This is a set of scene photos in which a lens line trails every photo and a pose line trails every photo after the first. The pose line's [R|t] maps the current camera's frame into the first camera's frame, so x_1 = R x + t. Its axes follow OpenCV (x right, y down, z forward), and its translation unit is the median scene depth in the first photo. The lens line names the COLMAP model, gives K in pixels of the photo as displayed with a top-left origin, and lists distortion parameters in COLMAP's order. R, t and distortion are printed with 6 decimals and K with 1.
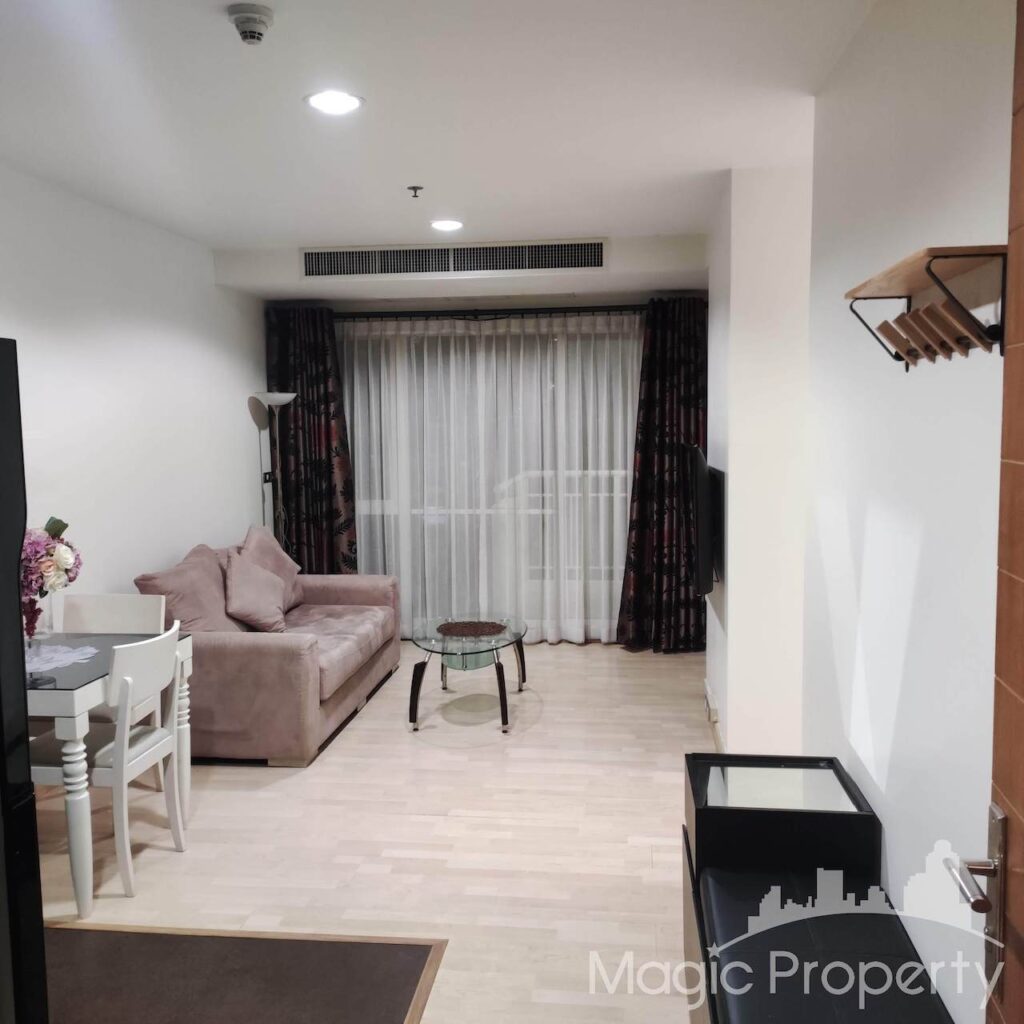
lens RADIAL K [[1017.4, 0, 512.0], [0, 1017.4, 512.0], [0, 0, 1]] dist [0.000112, 0.012138]
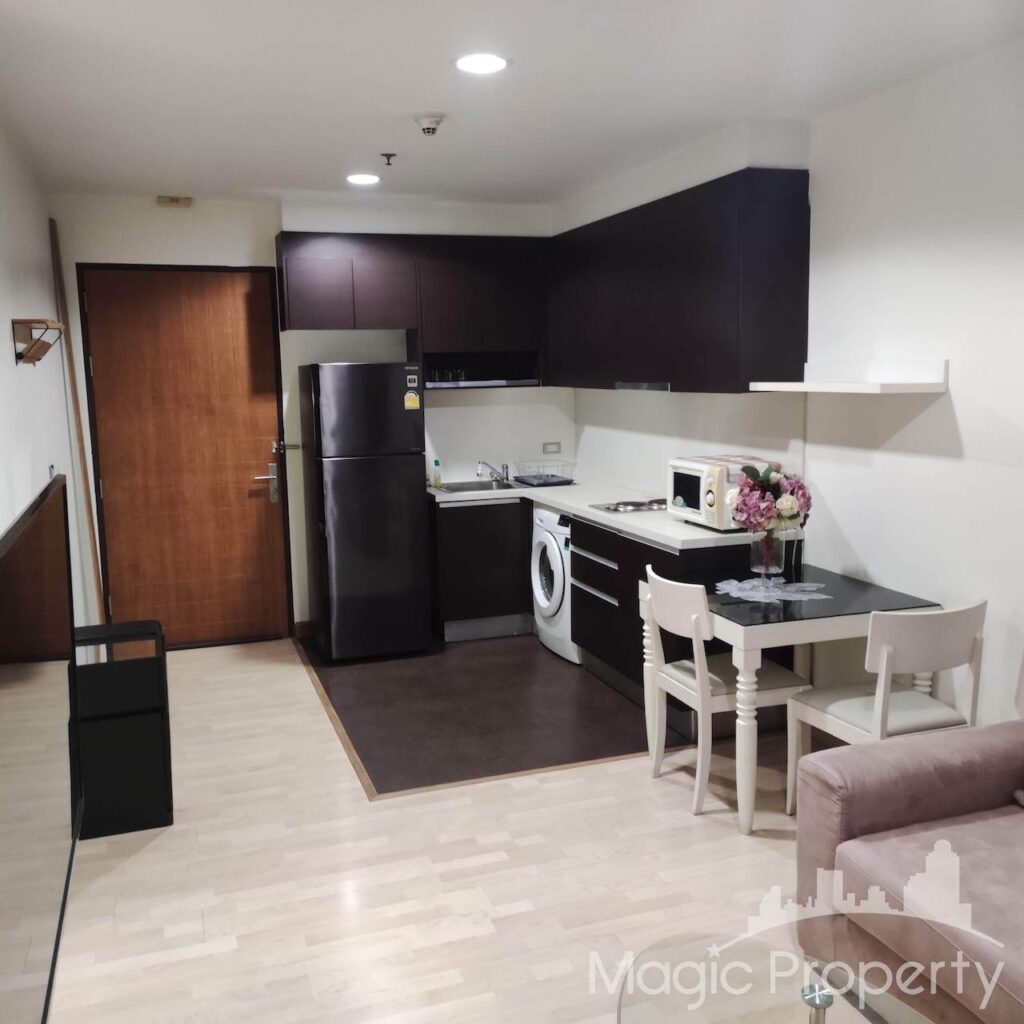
lens RADIAL K [[1017.4, 0, 512.0], [0, 1017.4, 512.0], [0, 0, 1]] dist [0.000112, 0.012138]
pose [[-0.898895, 0.104764, -0.425455, 0.238840], [0.000082, 0.971036, 0.238935, -0.198831], [0.438164, 0.214743, -0.872868, 1.802319]]
